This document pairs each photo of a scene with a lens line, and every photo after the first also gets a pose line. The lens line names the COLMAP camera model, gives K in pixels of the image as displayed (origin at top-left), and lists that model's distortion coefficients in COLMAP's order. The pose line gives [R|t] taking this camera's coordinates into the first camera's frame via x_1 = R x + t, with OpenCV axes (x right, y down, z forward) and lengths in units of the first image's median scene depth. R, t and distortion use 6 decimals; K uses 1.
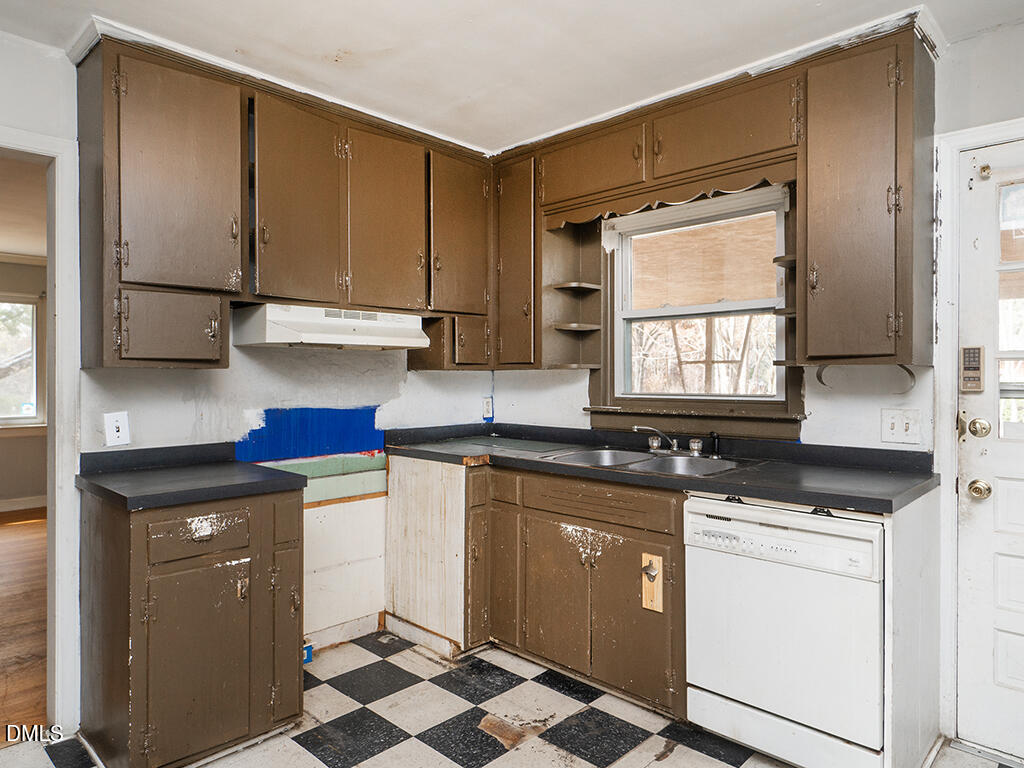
lens RADIAL K [[648.0, 0, 511.7], [0, 648.0, 378.4], [0, 0, 1]] dist [0.002587, 0.001705]
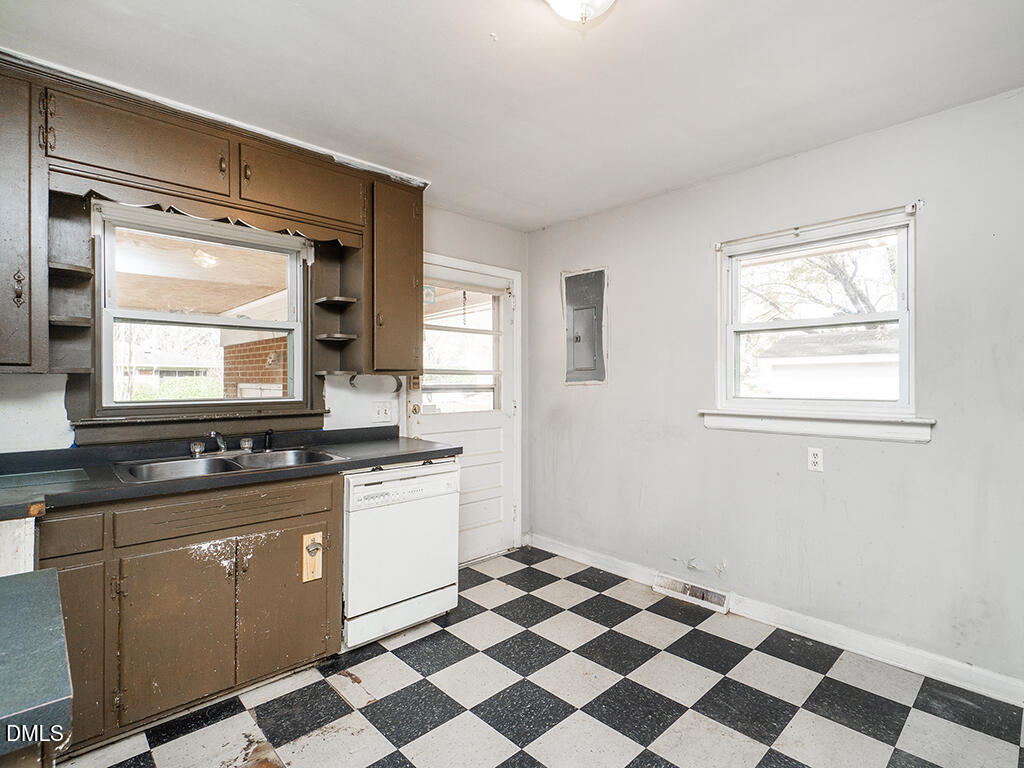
lens RADIAL K [[521.4, 0, 512.0], [0, 521.4, 384.0], [0, 0, 1]] dist [-0.000595, -0.000064]
pose [[0.049622, -0.003892, 0.998760, -0.522574], [0.005463, 0.999979, 0.003625, -0.001374], [-0.998753, 0.005276, 0.049642, 0.430403]]
